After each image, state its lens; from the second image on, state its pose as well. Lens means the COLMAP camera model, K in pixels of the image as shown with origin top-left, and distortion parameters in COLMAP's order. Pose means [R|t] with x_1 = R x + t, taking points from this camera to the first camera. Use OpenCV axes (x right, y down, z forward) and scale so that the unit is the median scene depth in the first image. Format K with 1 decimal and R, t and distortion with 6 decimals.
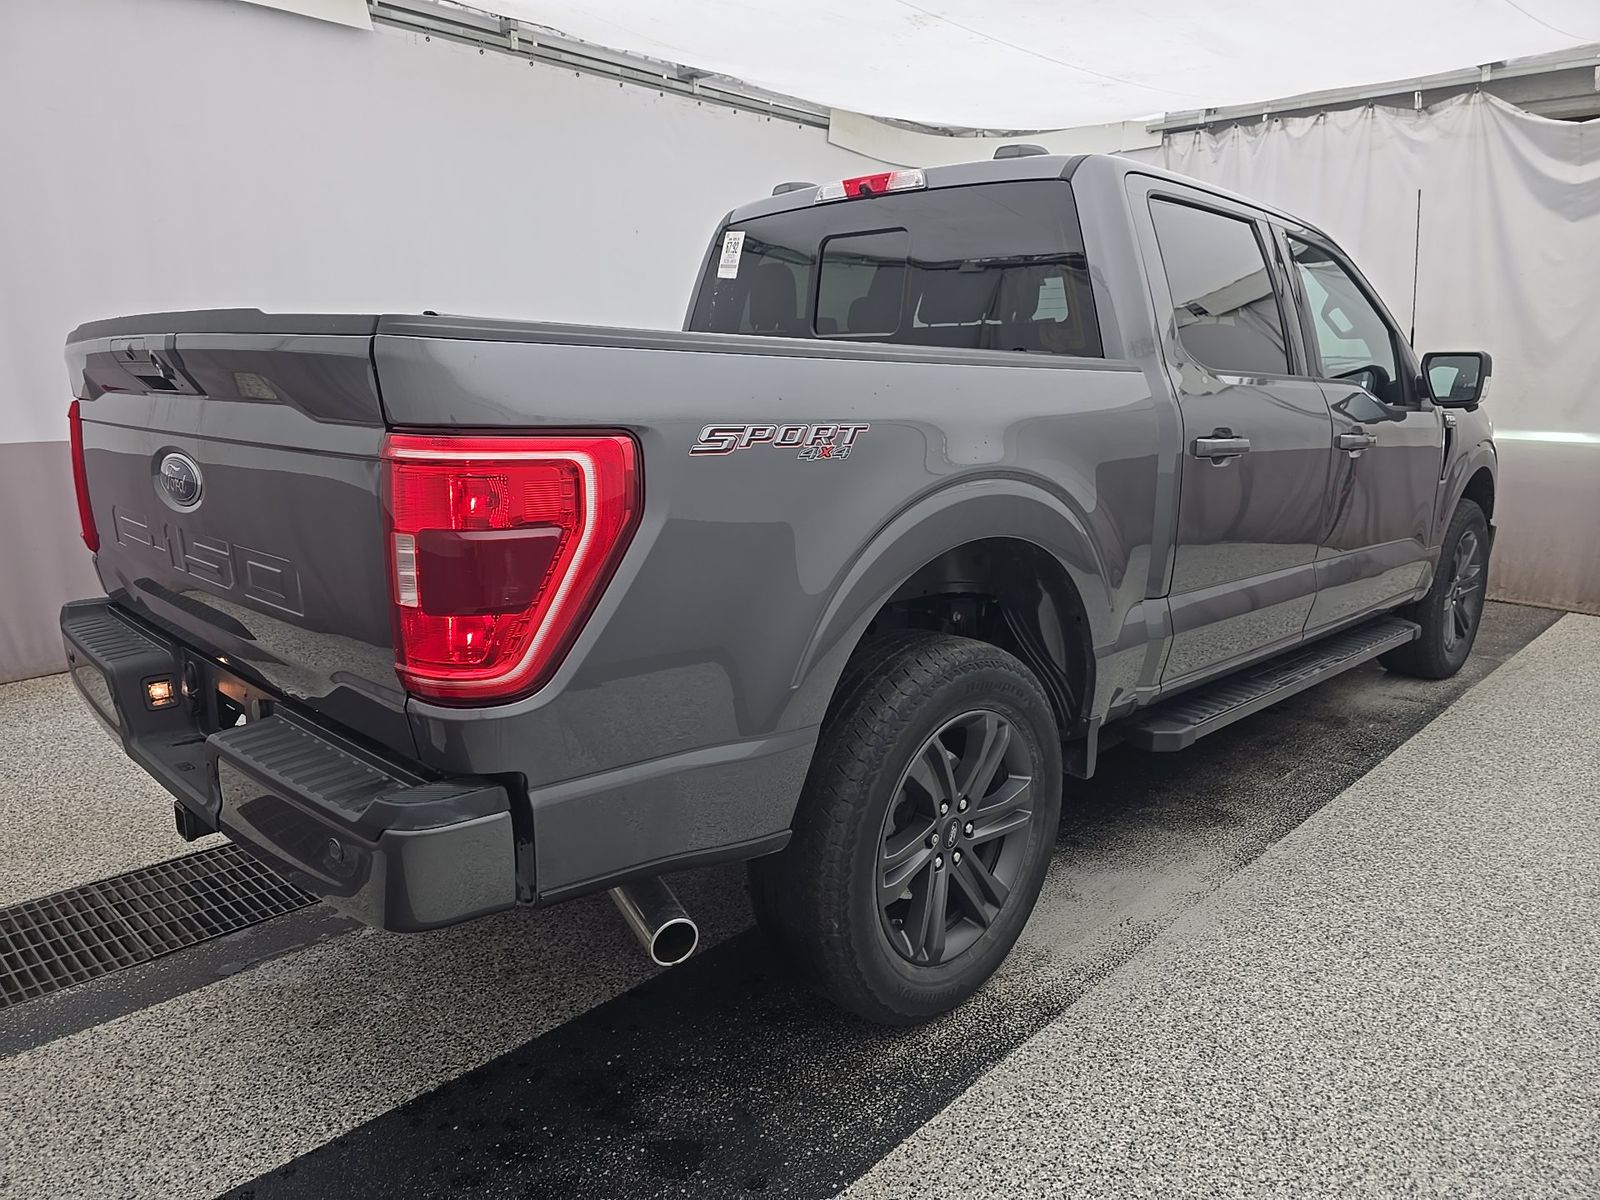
lens RADIAL K [[1078.0, 0, 794.7], [0, 1078.0, 594.5], [0, 0, 1]] dist [-0.001085, -0.004559]
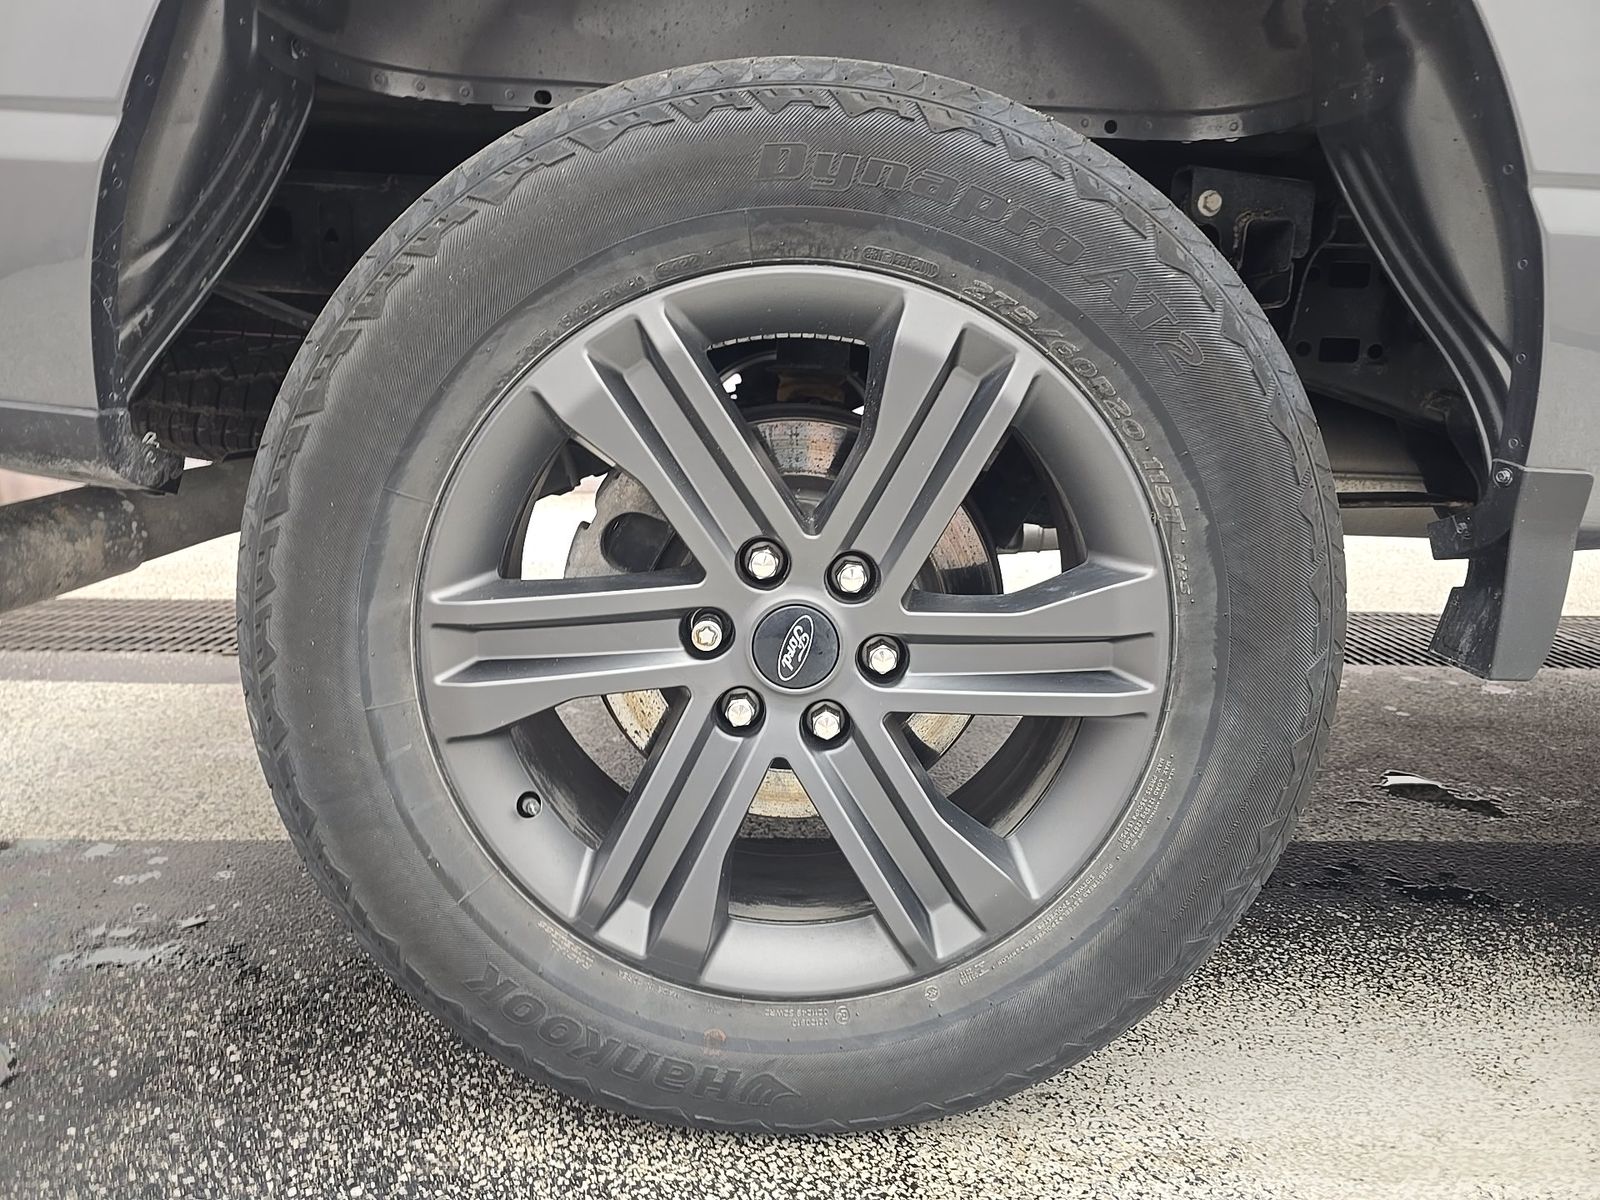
lens RADIAL K [[1049.3, 0, 800.0], [0, 1049.3, 600.0], [0, 0, 1]] dist [0.064193, -0.095328]
pose [[0.707475, 0.150642, -0.690497, 0.382229], [-0.147933, 0.986941, 0.063746, 0.184010], [0.691083, 0.057049, 0.720521, 0.750347]]
